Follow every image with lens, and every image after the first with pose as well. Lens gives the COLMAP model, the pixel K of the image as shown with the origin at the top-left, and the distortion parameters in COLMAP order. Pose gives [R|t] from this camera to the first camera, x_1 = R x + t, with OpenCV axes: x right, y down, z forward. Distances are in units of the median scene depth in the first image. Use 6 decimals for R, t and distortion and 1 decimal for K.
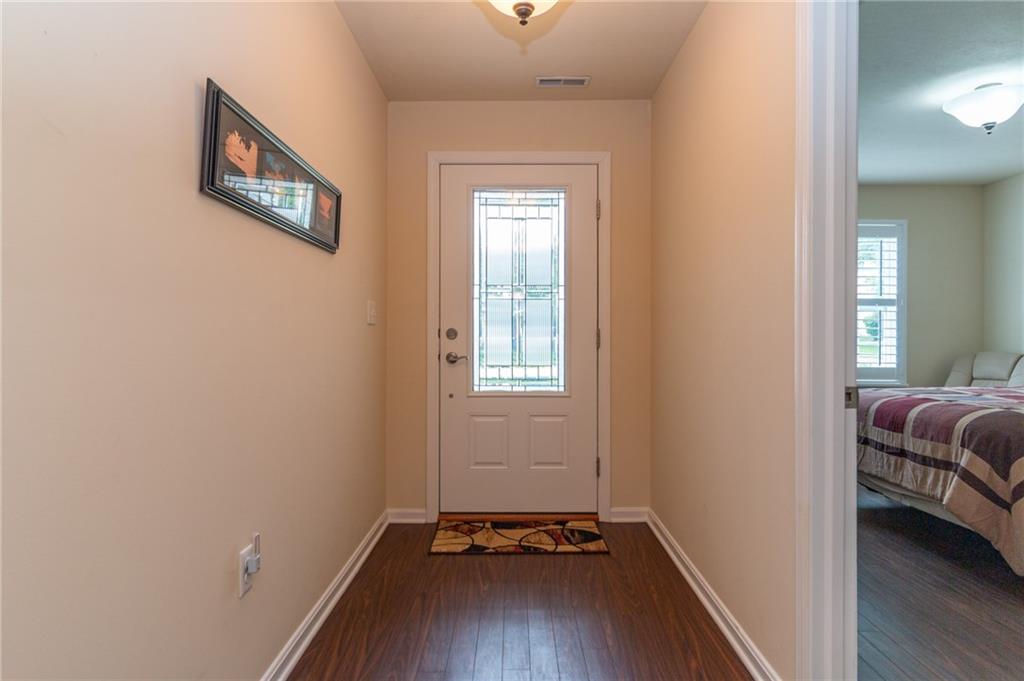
lens RADIAL K [[661.6, 0, 513.5], [0, 661.6, 339.6], [0, 0, 1]] dist [0.001228, 0.000036]
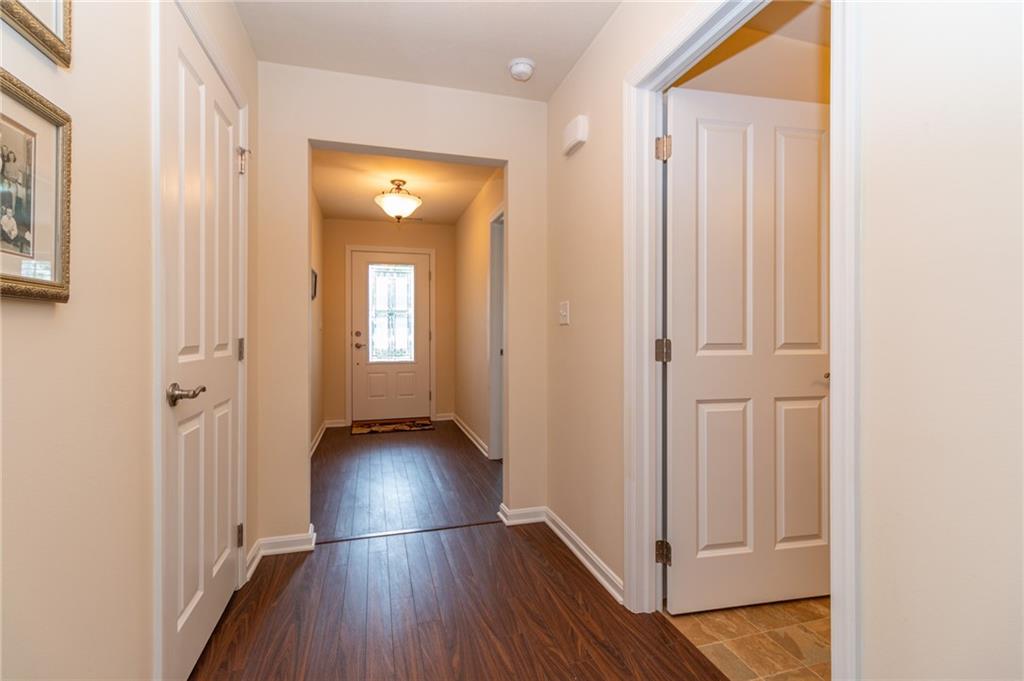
lens RADIAL K [[470.6, 0, 514.5], [0, 470.6, 336.1], [0, 0, 1]] dist [-0.001755, 0.000078]
pose [[0.959817, -0.005398, 0.280576, -0.037116], [0.003794, 0.999973, 0.006260, -0.009141], [-0.280602, -0.004944, 0.959811, -0.545434]]
